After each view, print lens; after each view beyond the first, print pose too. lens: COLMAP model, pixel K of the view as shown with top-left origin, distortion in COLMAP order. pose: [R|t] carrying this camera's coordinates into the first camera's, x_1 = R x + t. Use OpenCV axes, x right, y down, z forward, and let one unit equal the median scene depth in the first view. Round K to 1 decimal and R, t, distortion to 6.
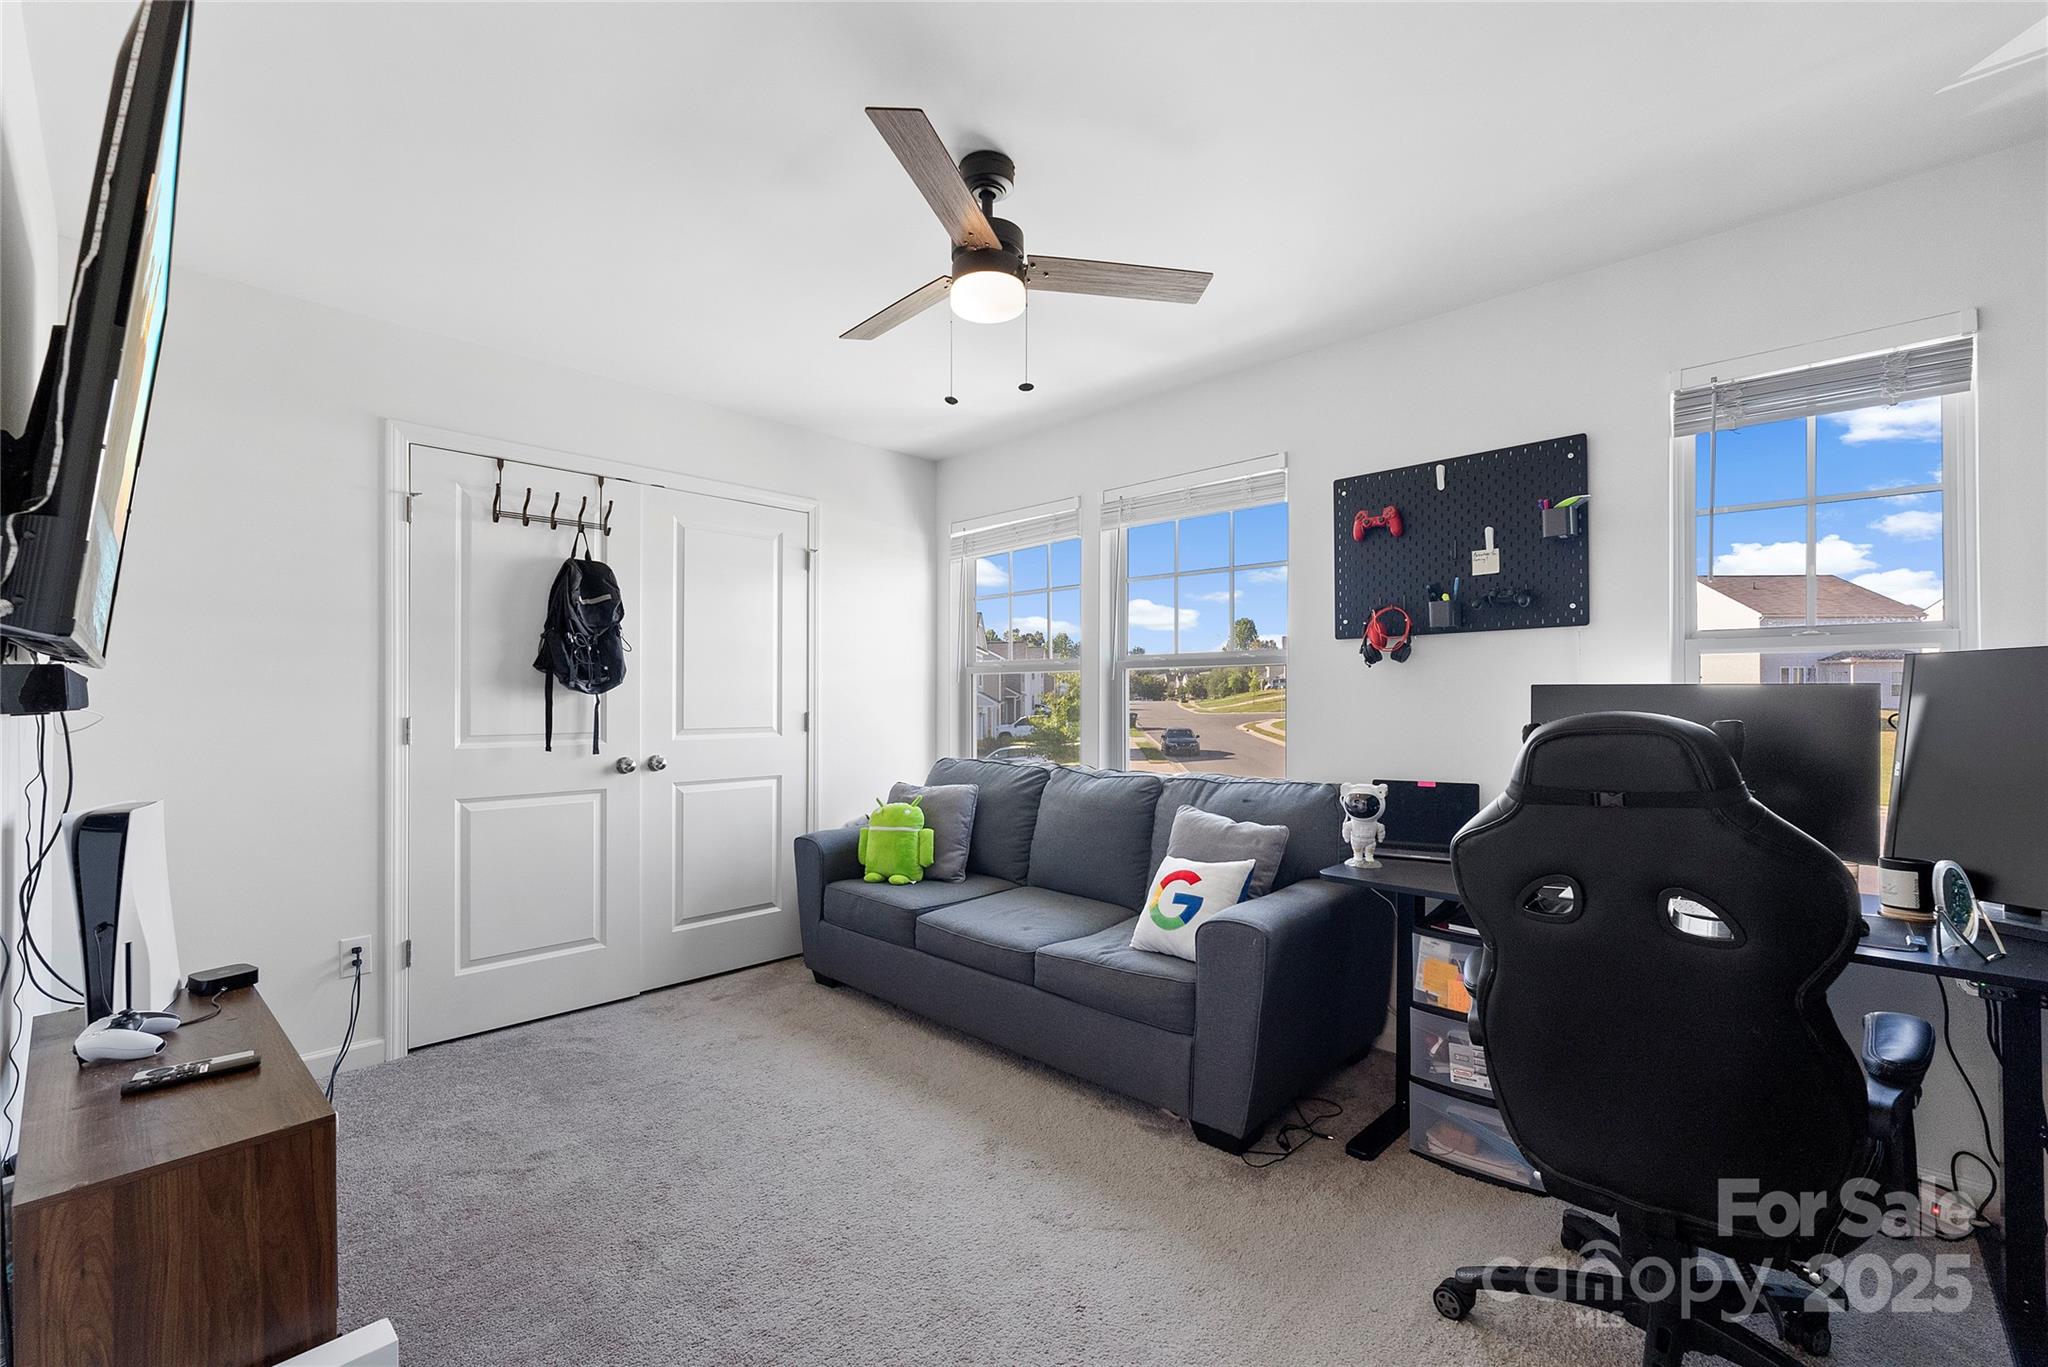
lens RADIAL K [[881.2, 0, 1024.0], [0, 881.2, 683.5], [0, 0, 1]] dist [-0.000609, -0.000039]
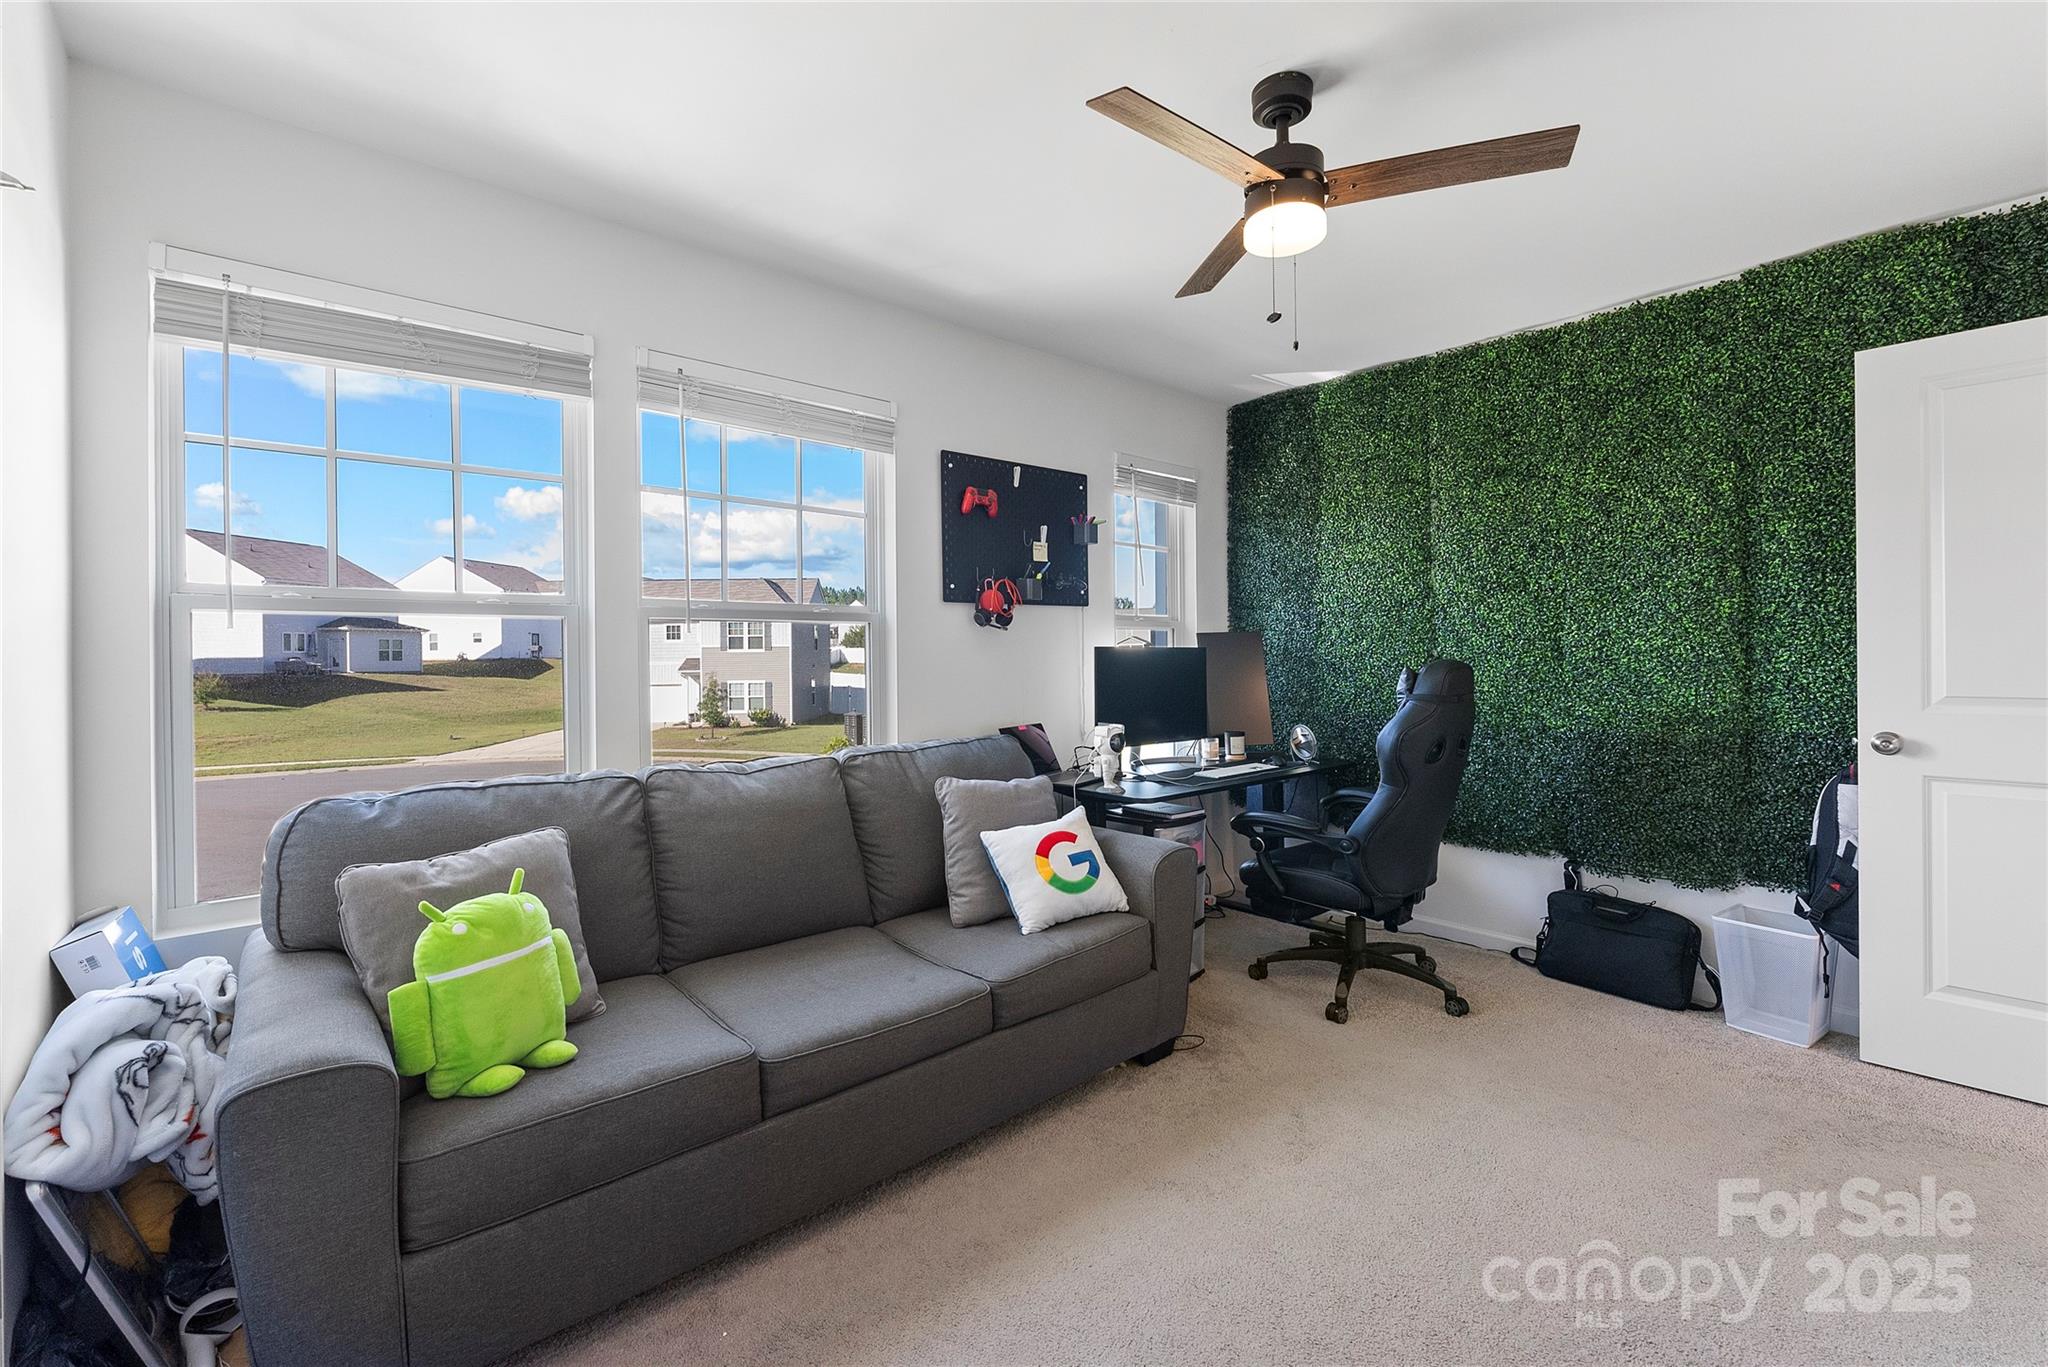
lens RADIAL K [[889.3, 0, 1021.3], [0, 889.3, 651.8], [0, 0, 1]] dist [0.001569, 0.000088]
pose [[0.068810, 0.001408, 0.997629, -0.744108], [-0.003290, 0.999994, -0.001185, 0.010388], [-0.997624, -0.003201, 0.068814, 0.893326]]
